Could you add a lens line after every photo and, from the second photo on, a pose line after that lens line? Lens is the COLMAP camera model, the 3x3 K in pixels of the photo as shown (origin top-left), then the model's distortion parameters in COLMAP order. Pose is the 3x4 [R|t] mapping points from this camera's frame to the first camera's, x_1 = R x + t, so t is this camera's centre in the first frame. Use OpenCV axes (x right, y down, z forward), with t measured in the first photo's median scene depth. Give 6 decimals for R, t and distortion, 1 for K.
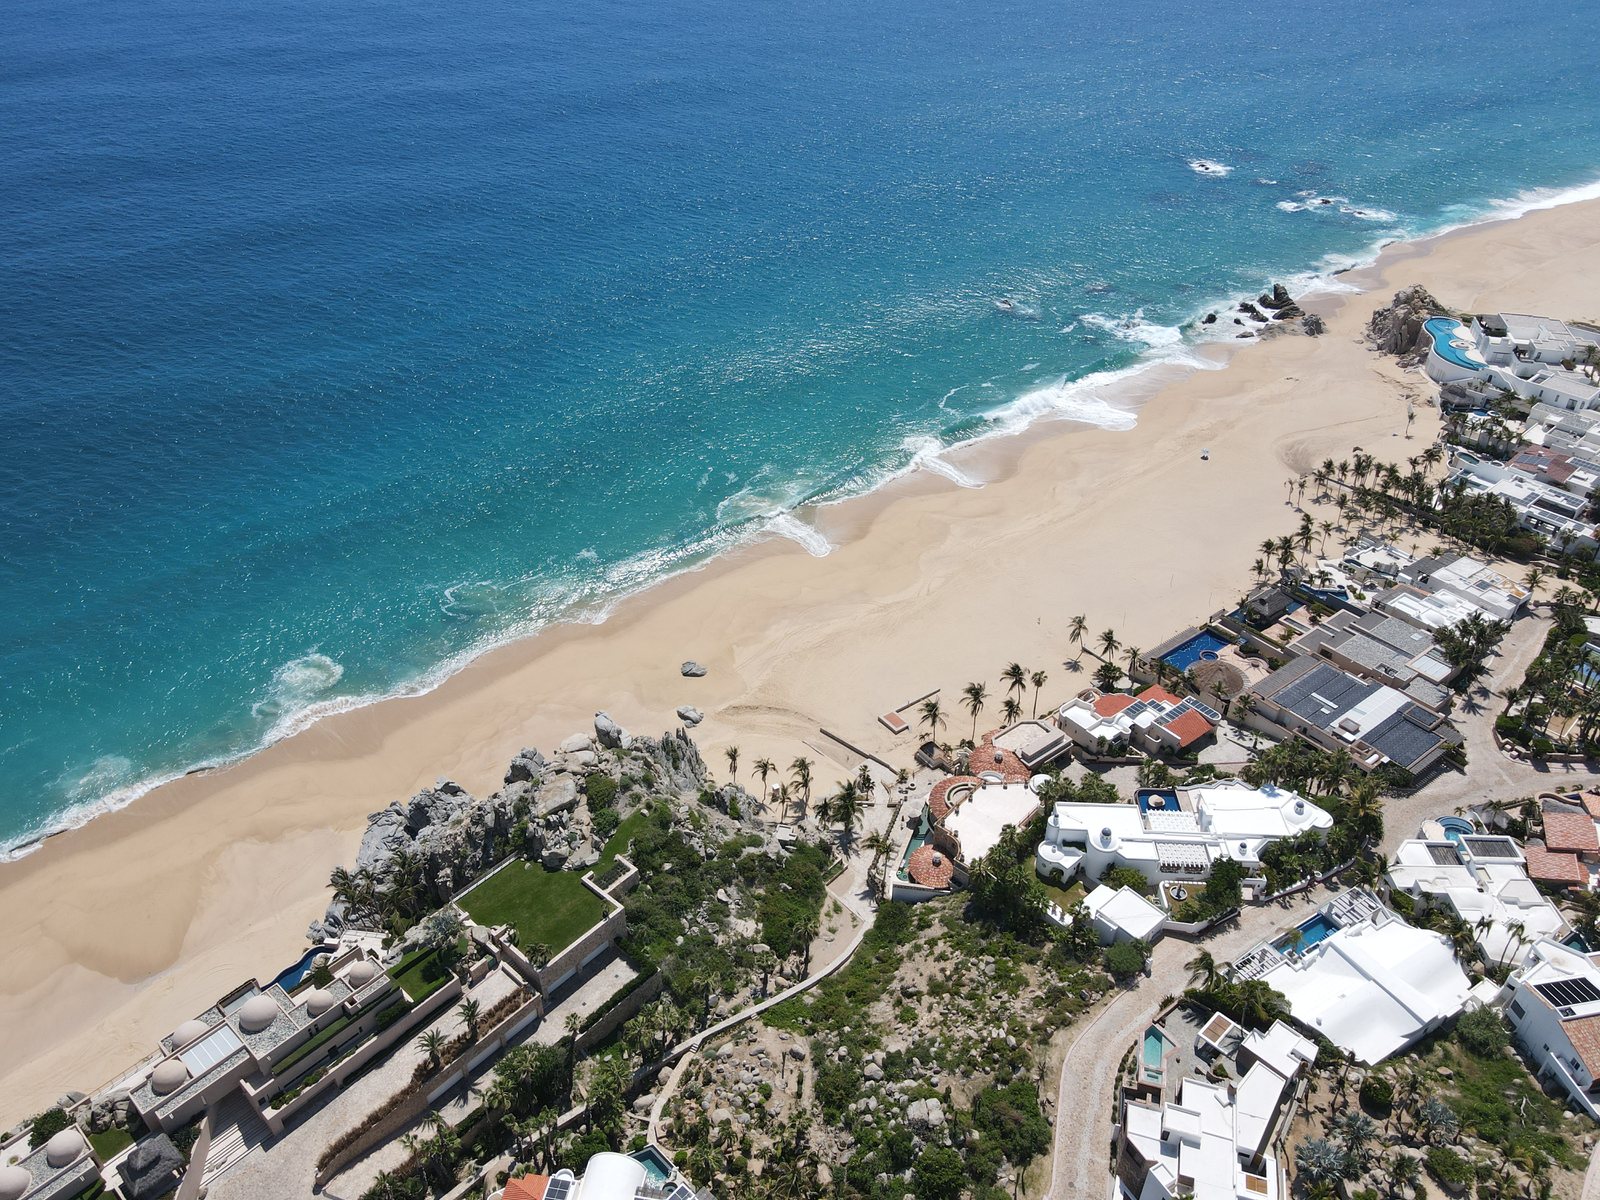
lens RADIAL K [[1174.8, 0, 800.0], [0, 1174.8, 600.0], [0, 0, 1]] dist [-0.007875, 0.059998]
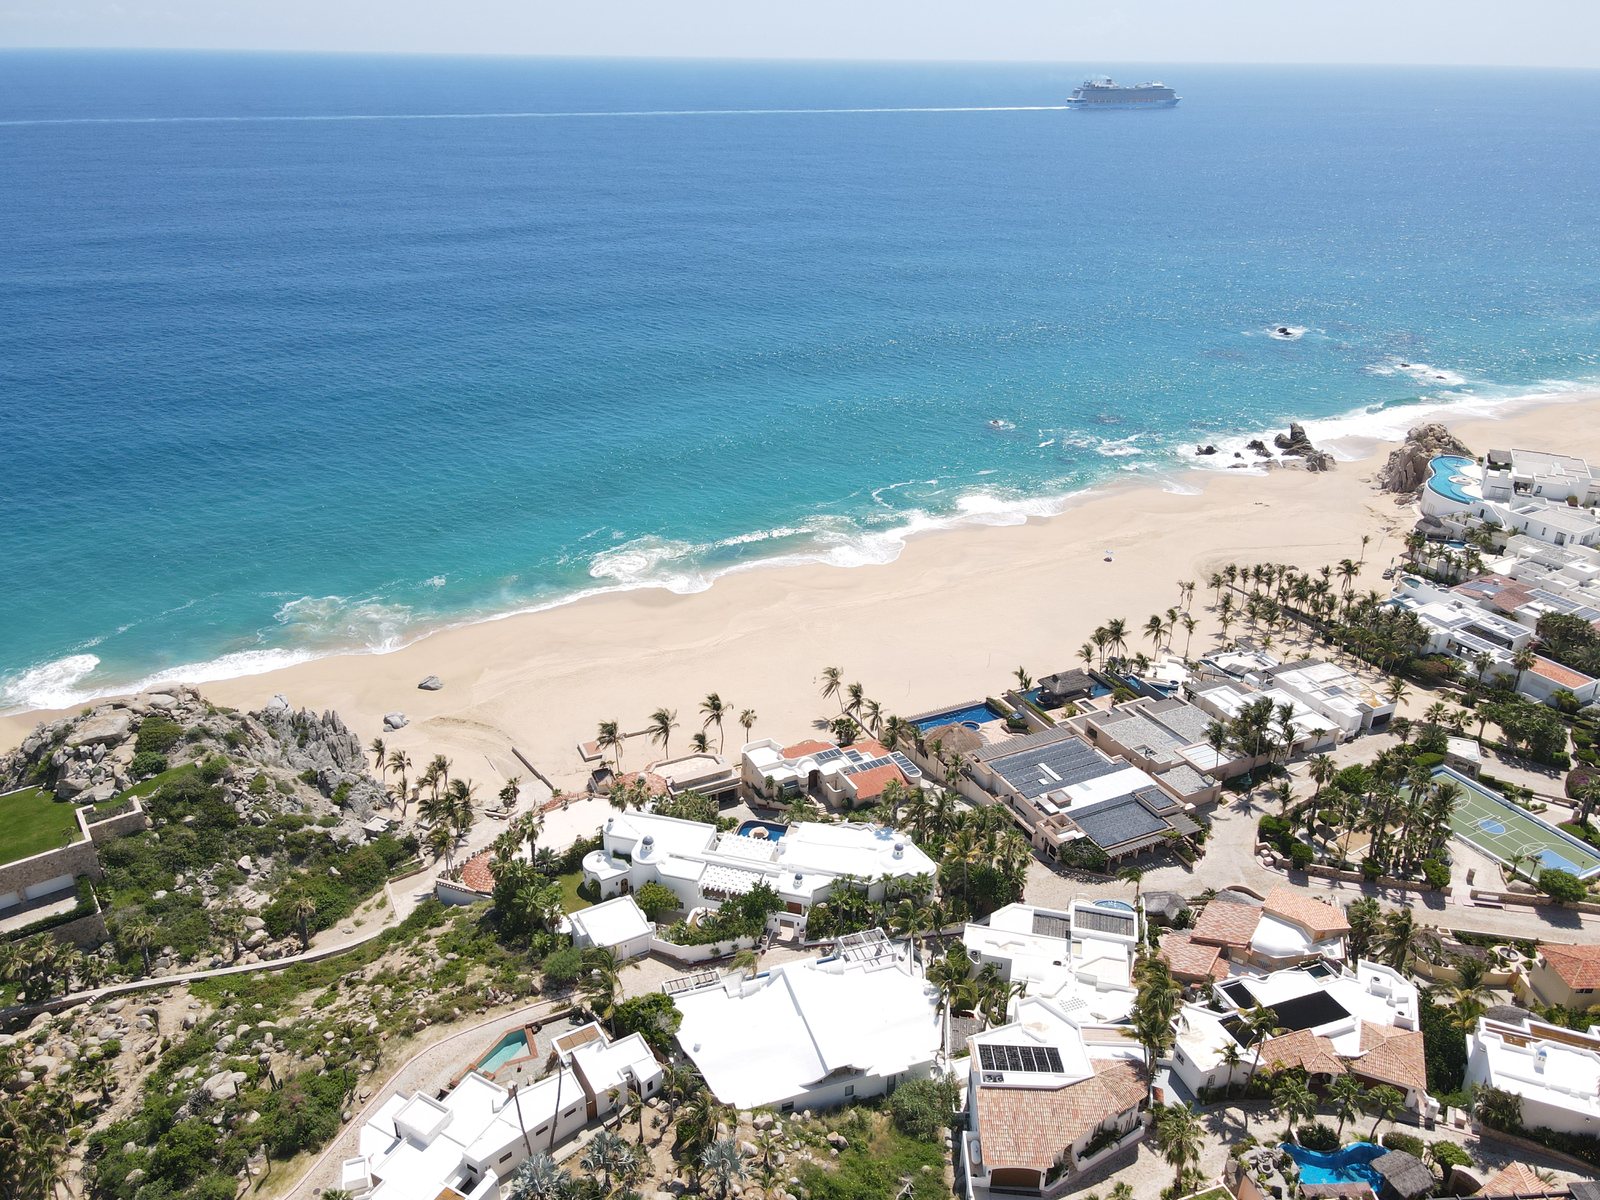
lens RADIAL K [[1174.8, 0, 800.0], [0, 1174.8, 600.0], [0, 0, 1]] dist [-0.007875, 0.059998]
pose [[0.976814, 0.091456, -0.193573, 0.398361], [-0.124134, 0.978610, -0.164053, 0.117788], [0.174428, 0.184278, 0.967273, 0.127678]]
